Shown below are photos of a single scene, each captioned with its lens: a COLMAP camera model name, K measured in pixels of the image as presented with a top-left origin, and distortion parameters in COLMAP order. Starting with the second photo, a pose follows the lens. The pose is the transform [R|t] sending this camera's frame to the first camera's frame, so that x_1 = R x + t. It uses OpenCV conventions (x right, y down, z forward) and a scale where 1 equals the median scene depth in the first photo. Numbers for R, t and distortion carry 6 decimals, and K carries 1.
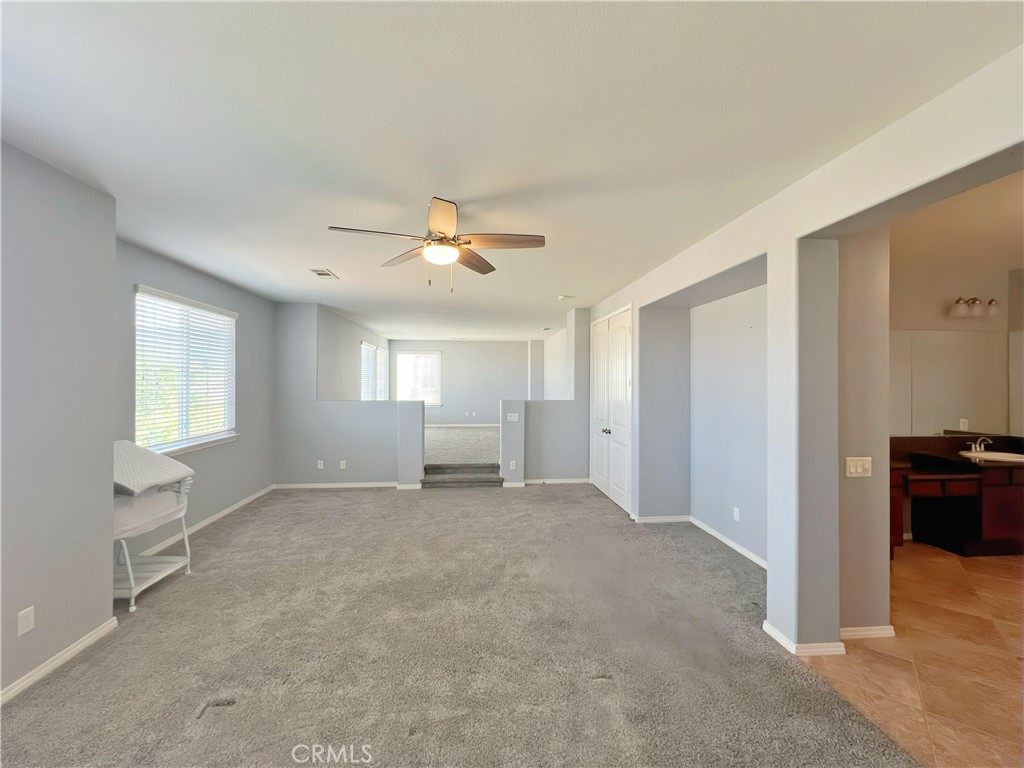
lens RADIAL K [[415.2, 0, 509.7], [0, 415.2, 382.2], [0, 0, 1]] dist [0.000224, 0.000404]
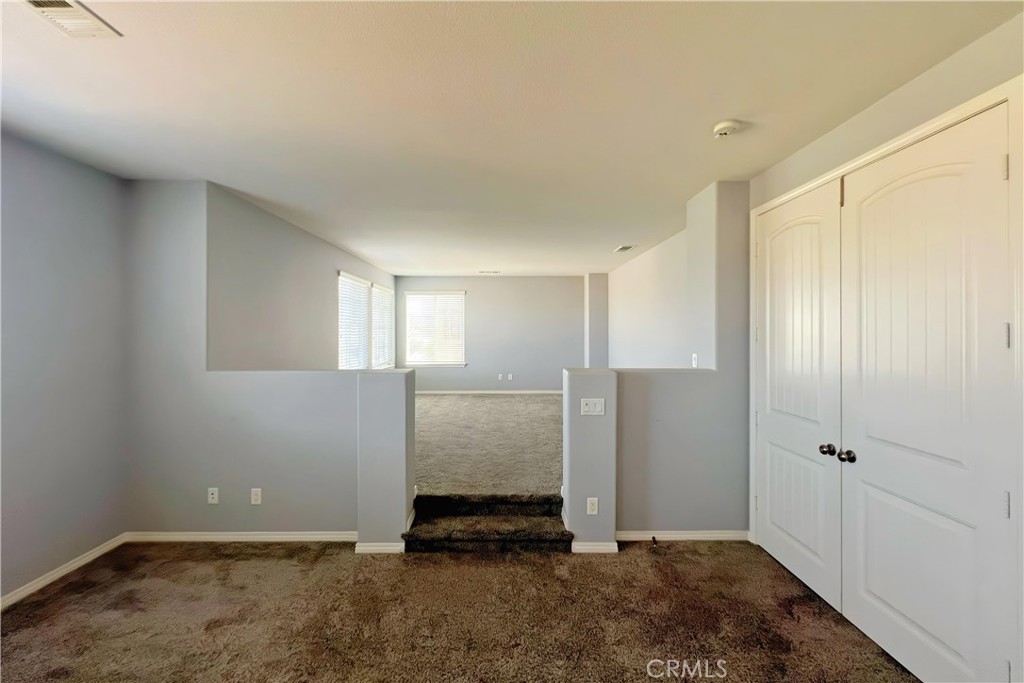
lens RADIAL K [[402.1, 0, 511.3], [0, 402.1, 332.8], [0, 0, 1]] dist [-0.000230, -0.000008]
pose [[0.996766, -0.003521, -0.080286, -0.048820], [0.003596, 0.999993, 0.000795, -0.001320], [0.080283, -0.001082, 0.996772, 0.539486]]
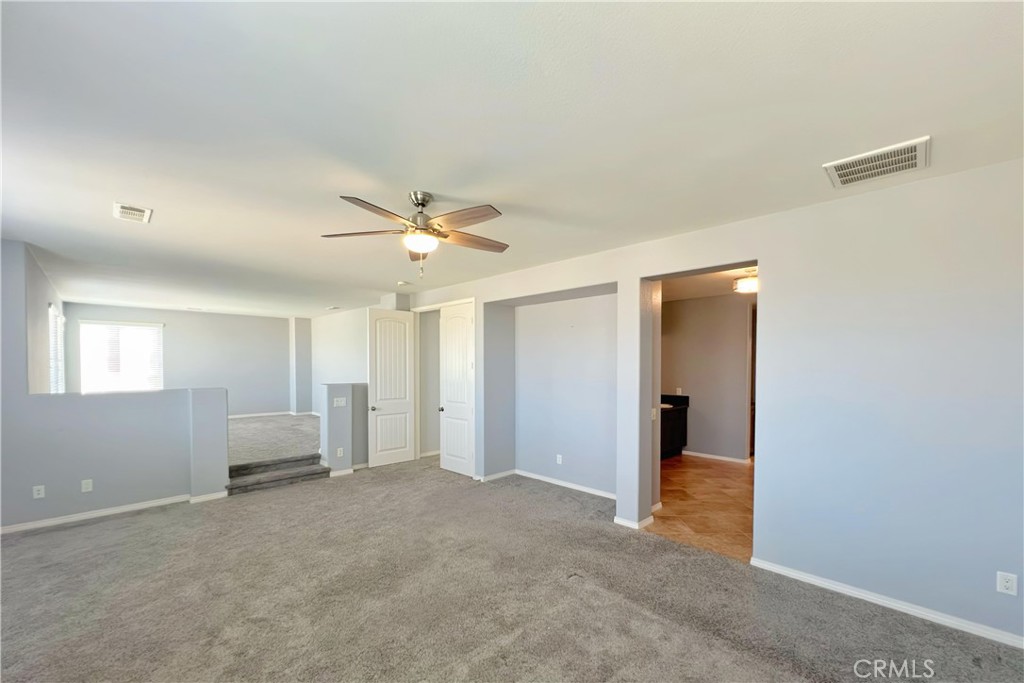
lens RADIAL K [[416.0, 0, 509.6], [0, 416.0, 373.9], [0, 0, 1]] dist [0.001149, 0.000136]
pose [[0.765630, -0.015338, 0.643098, -0.310782], [0.000212, 0.999722, 0.023591, -0.002028], [-0.643281, -0.017926, 0.765420, 0.026530]]
